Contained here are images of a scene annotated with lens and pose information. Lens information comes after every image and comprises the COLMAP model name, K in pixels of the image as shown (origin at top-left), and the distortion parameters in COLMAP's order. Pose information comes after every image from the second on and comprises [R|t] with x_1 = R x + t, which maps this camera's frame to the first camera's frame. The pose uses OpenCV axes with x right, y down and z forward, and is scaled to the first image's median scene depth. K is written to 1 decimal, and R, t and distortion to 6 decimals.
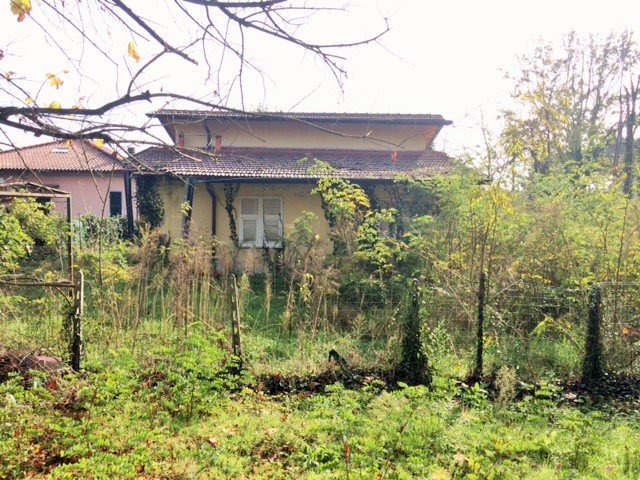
lens RADIAL K [[555.5, 0, 317.2], [0, 555.5, 241.4], [0, 0, 1]] dist [0.090945, -0.110724]
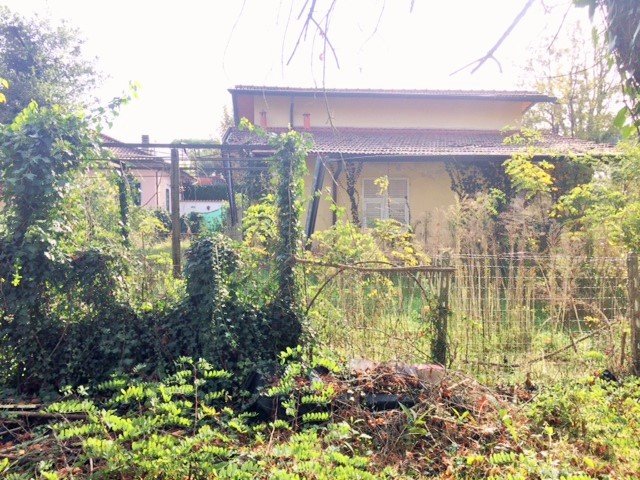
lens RADIAL K [[555.5, 0, 317.2], [0, 555.5, 241.4], [0, 0, 1]] dist [0.090945, -0.110724]
pose [[0.996281, -0.018997, 0.084049, -0.243390], [0.018551, 0.999809, 0.006082, 0.012213], [-0.084149, -0.004500, 0.996443, 0.100143]]
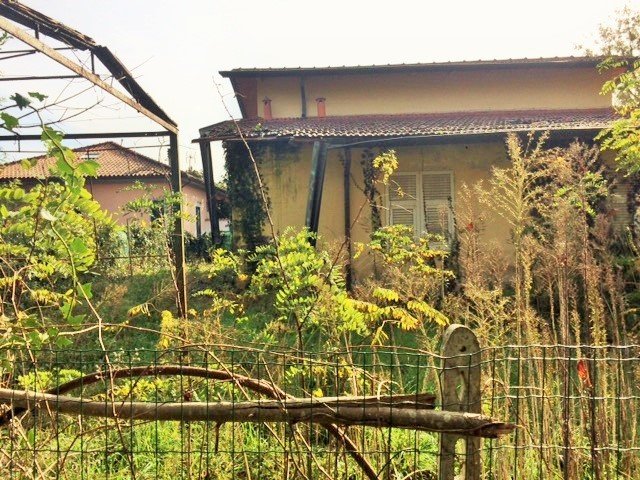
lens RADIAL K [[555.5, 0, 317.2], [0, 555.5, 241.4], [0, 0, 1]] dist [0.090945, -0.110724]
pose [[0.998680, -0.041433, -0.030353, -0.170340], [0.040549, 0.998751, -0.029191, 0.011056], [0.031524, 0.027922, 0.999113, 0.307229]]
